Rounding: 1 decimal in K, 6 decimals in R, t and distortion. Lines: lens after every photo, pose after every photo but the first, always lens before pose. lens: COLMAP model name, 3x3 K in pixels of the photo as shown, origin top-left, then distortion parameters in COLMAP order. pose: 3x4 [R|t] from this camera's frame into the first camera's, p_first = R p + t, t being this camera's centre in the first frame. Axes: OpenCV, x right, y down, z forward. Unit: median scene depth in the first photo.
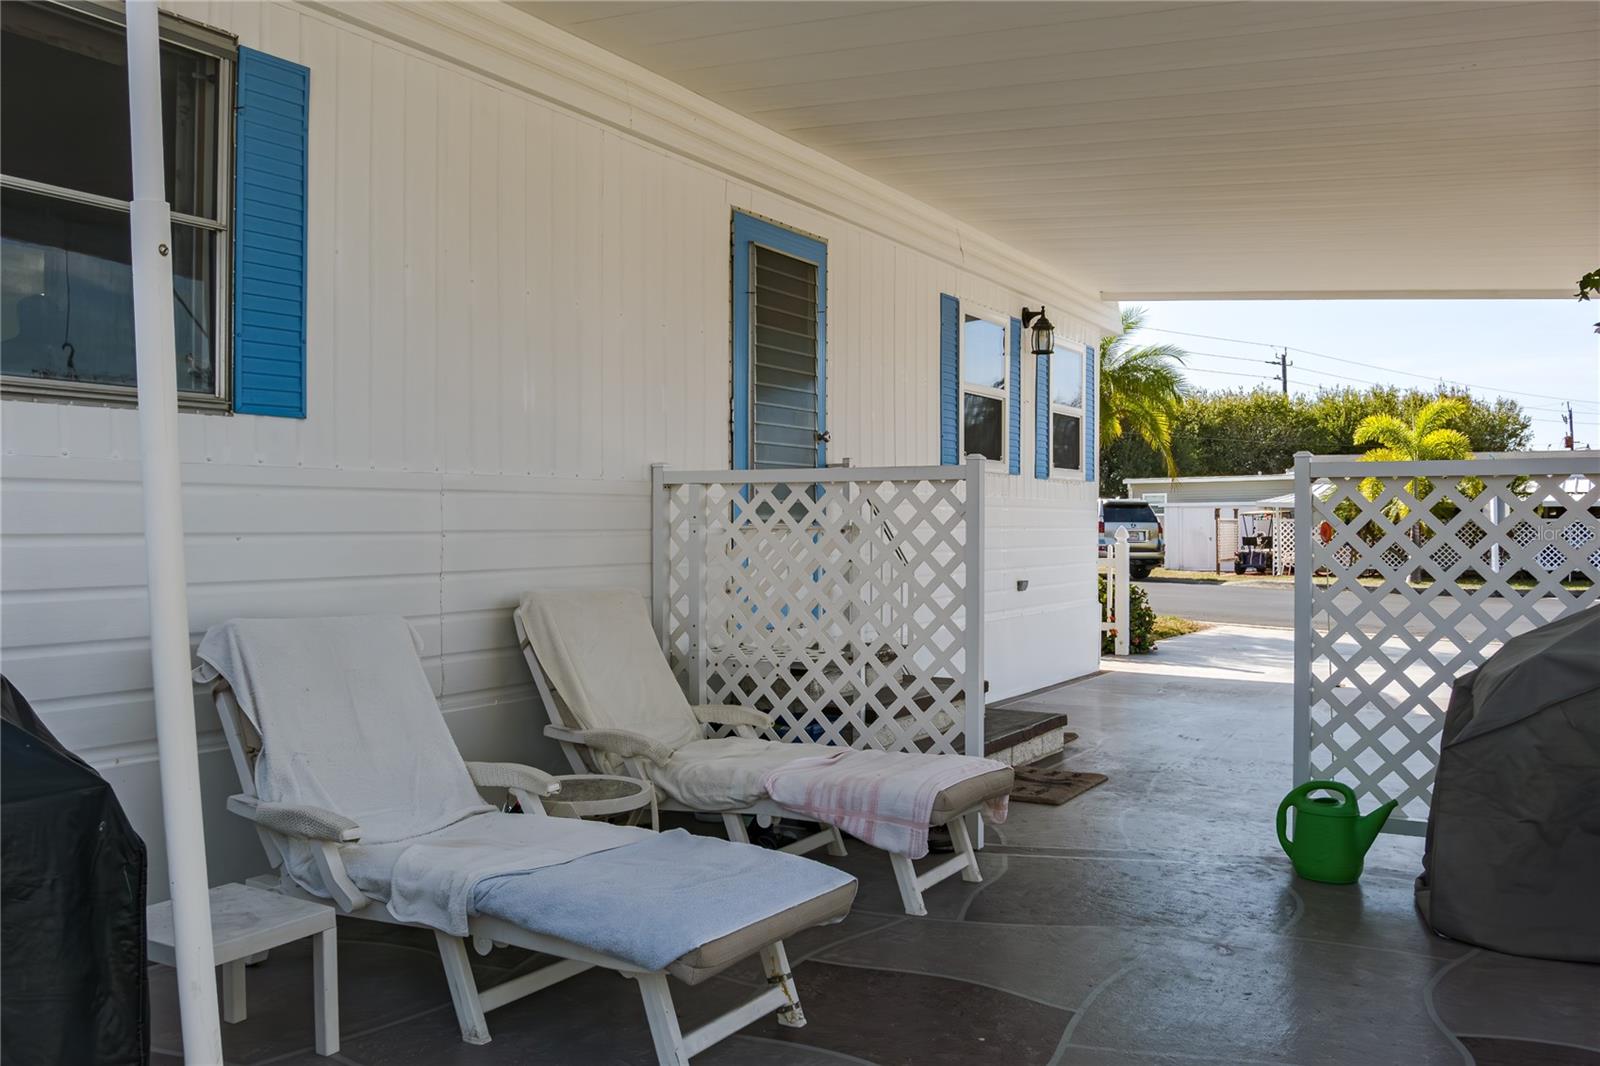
lens RADIAL K [[1313.0, 0, 800.0], [0, 1313.0, 533.0], [0, 0, 1]] dist [-0.064242, -0.003576]
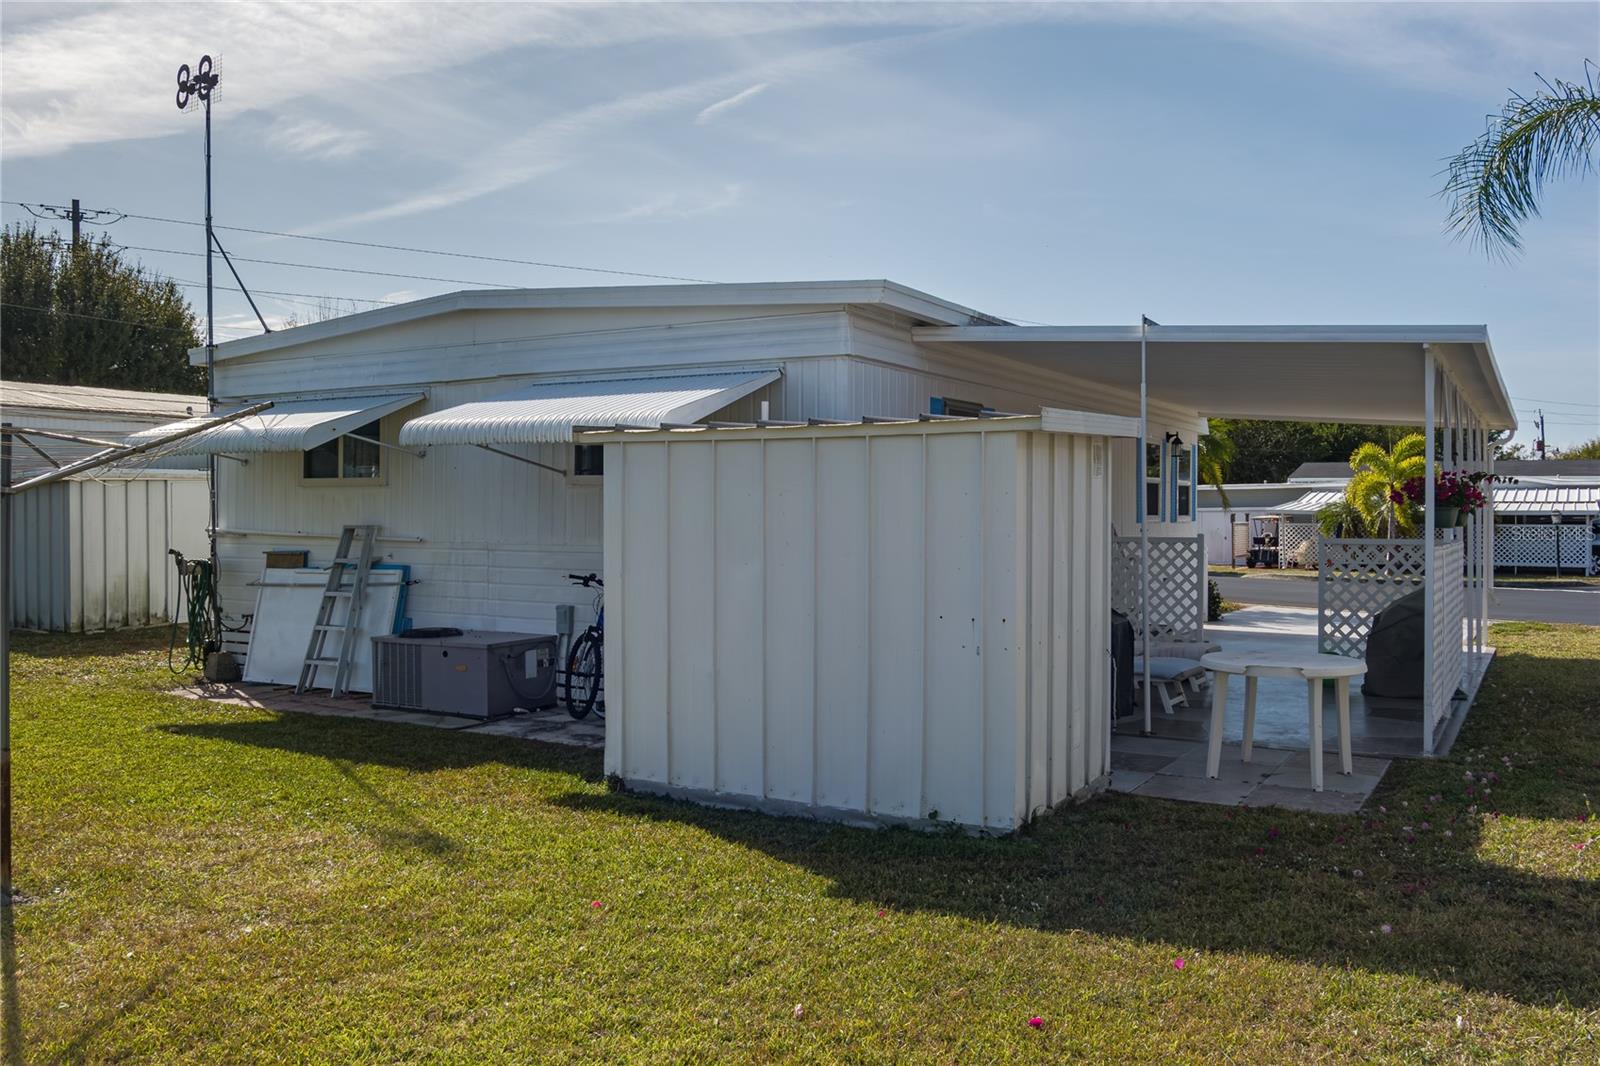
lens RADIAL K [[1313.0, 0, 800.0], [0, 1313.0, 533.0], [0, 0, 1]] dist [-0.064242, -0.003576]
pose [[0.999986, 0.000207, 0.005354, -0.115493], [-0.000252, 0.999966, 0.008297, -0.013730], [-0.005353, -0.008298, 0.999951, -0.275047]]
